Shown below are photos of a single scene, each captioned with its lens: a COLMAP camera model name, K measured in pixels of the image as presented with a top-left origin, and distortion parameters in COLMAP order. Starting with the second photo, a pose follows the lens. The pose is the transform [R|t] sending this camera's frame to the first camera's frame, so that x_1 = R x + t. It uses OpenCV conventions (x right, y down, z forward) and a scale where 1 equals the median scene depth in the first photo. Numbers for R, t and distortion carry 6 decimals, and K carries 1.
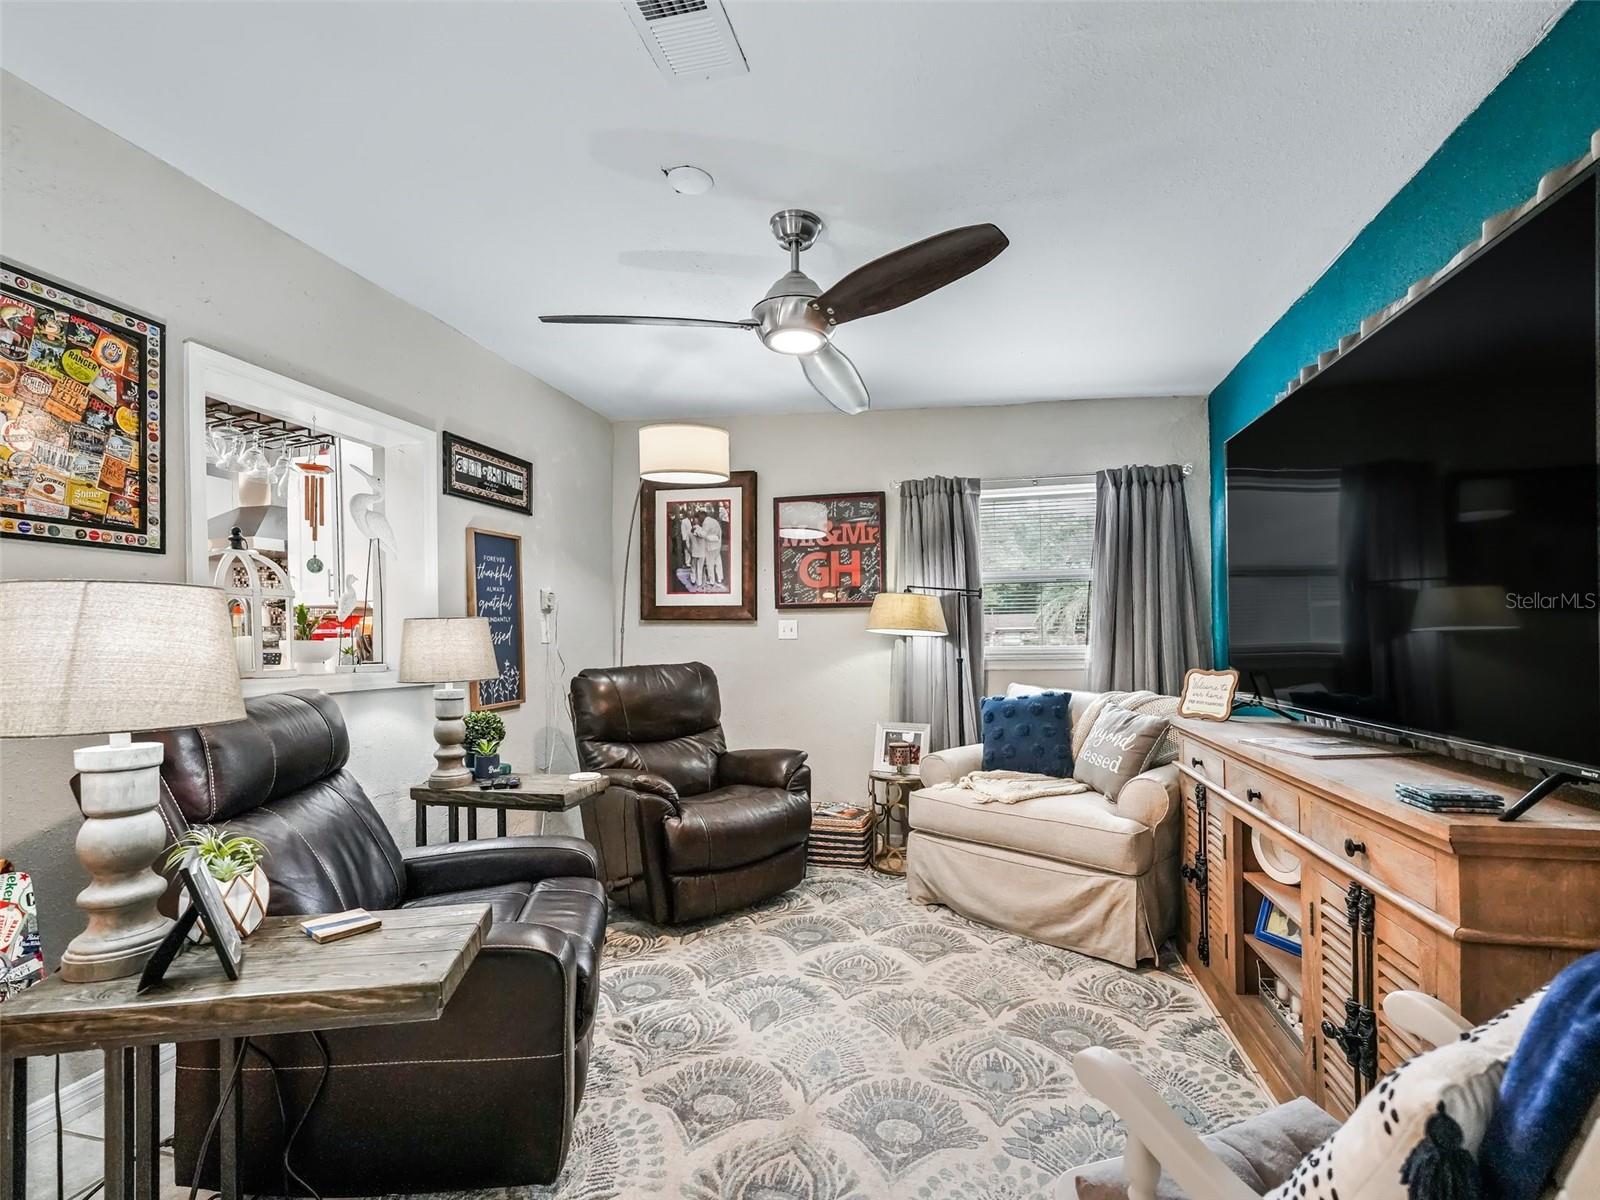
lens RADIAL K [[736.6, 0, 792.5], [0, 736.6, 602.3], [0, 0, 1]] dist [0.000569, -0.000572]
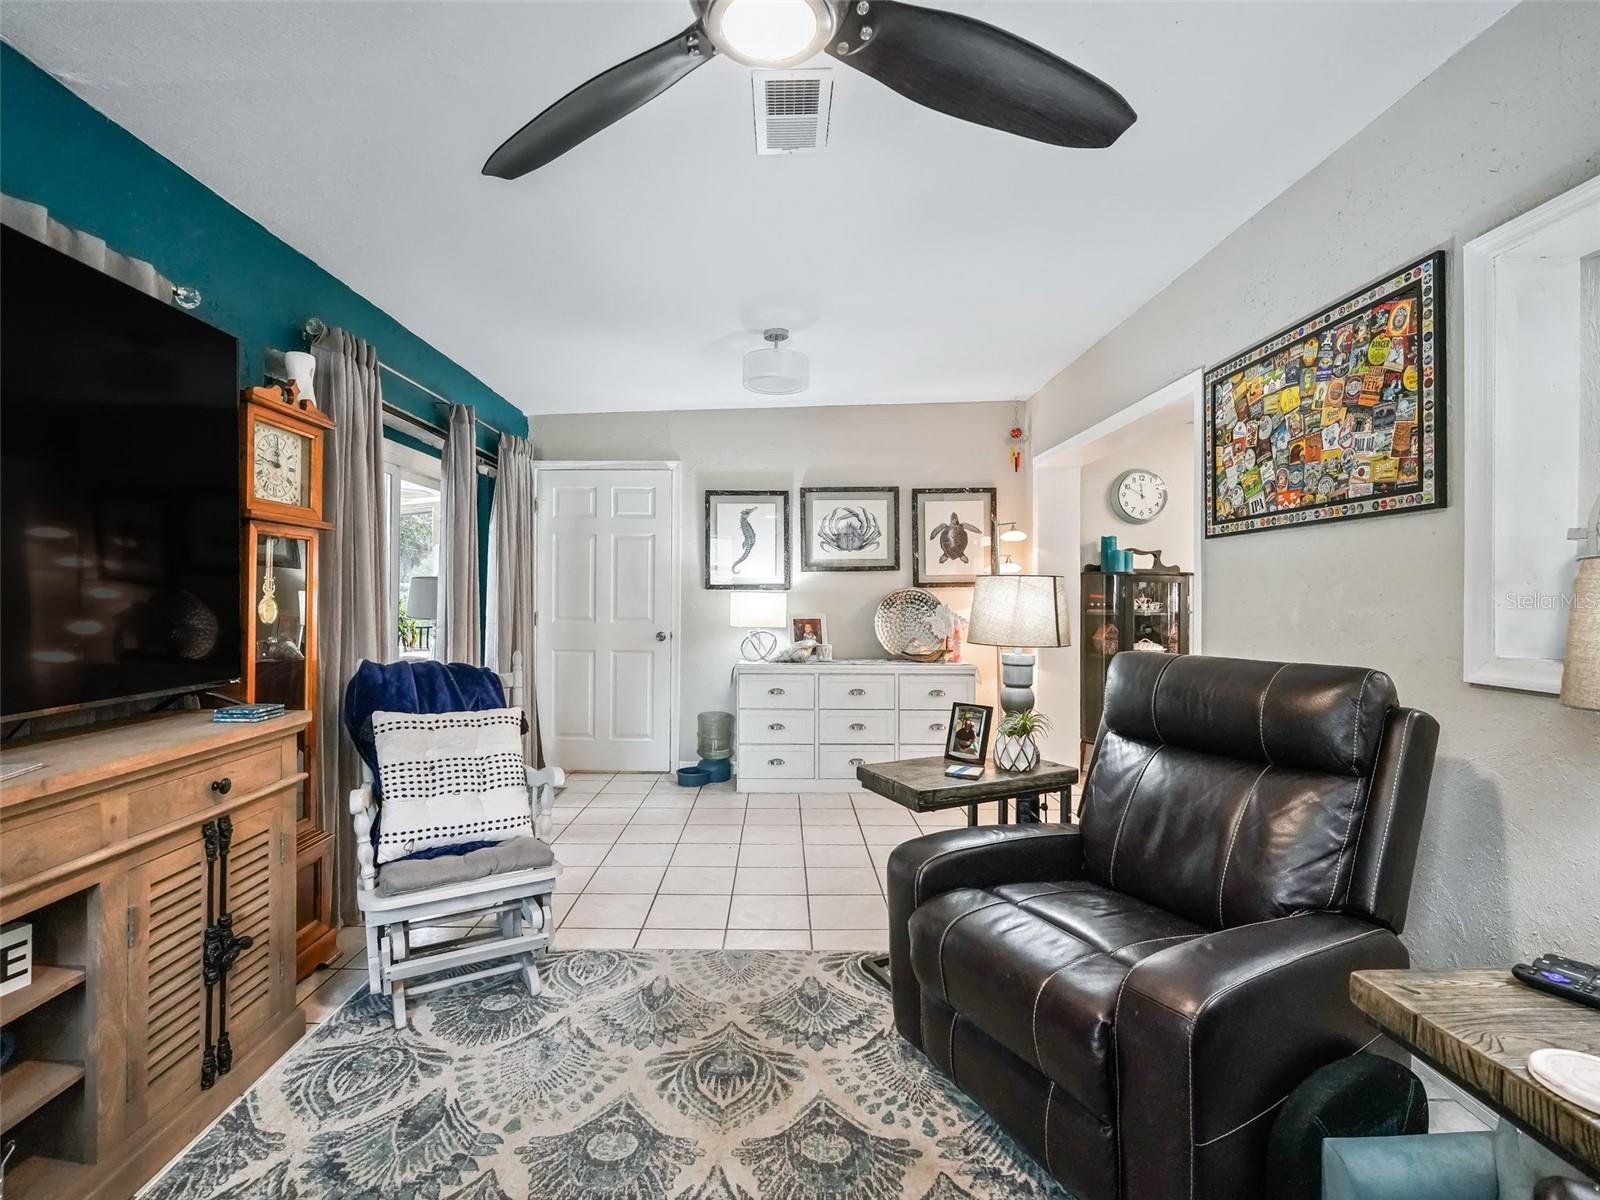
lens RADIAL K [[736.6, 0, 792.5], [0, 736.6, 602.3], [0, 0, 1]] dist [0.000569, -0.000572]
pose [[-0.963855, 0.005603, -0.266370, 0.154945], [0.016177, 0.999165, -0.037521, 0.076967], [0.265937, -0.040474, -0.963140, 1.815411]]
